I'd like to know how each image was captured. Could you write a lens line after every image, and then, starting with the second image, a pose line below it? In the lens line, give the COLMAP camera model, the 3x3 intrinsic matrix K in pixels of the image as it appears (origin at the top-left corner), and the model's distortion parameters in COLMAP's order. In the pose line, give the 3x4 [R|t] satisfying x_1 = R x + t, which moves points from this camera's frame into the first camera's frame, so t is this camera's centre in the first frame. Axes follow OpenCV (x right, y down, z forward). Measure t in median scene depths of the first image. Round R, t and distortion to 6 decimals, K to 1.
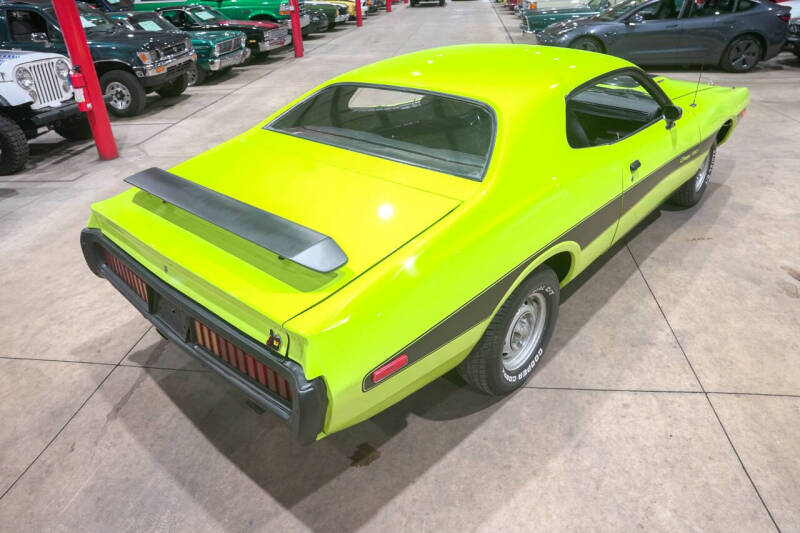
lens RADIAL K [[547.9, 0, 402.3], [0, 547.9, 268.4], [0, 0, 1]] dist [-0.141234, 0.111742]
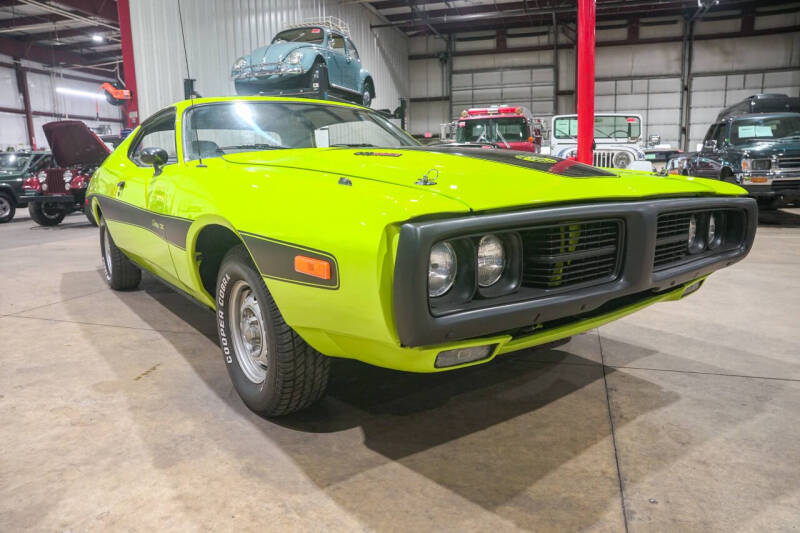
lens RADIAL K [[547.9, 0, 402.3], [0, 547.9, 268.4], [0, 0, 1]] dist [-0.141234, 0.111742]
pose [[-0.183903, 0.216669, -0.958767, 1.747299], [-0.451698, 0.847685, 0.278207, -0.755801], [0.873011, 0.484236, -0.058023, 2.008575]]
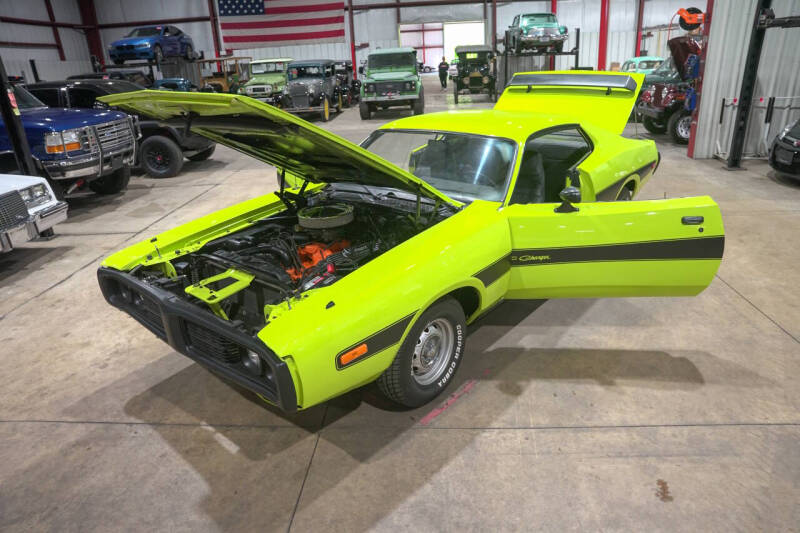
lens RADIAL K [[547.9, 0, 402.3], [0, 547.9, 268.4], [0, 0, 1]] dist [-0.141234, 0.111742]
pose [[-0.995204, 0.096474, -0.016196, 0.575271], [0.048281, 0.628403, 0.776388, -1.643220], [0.085079, 0.771882, -0.630047, 2.863078]]
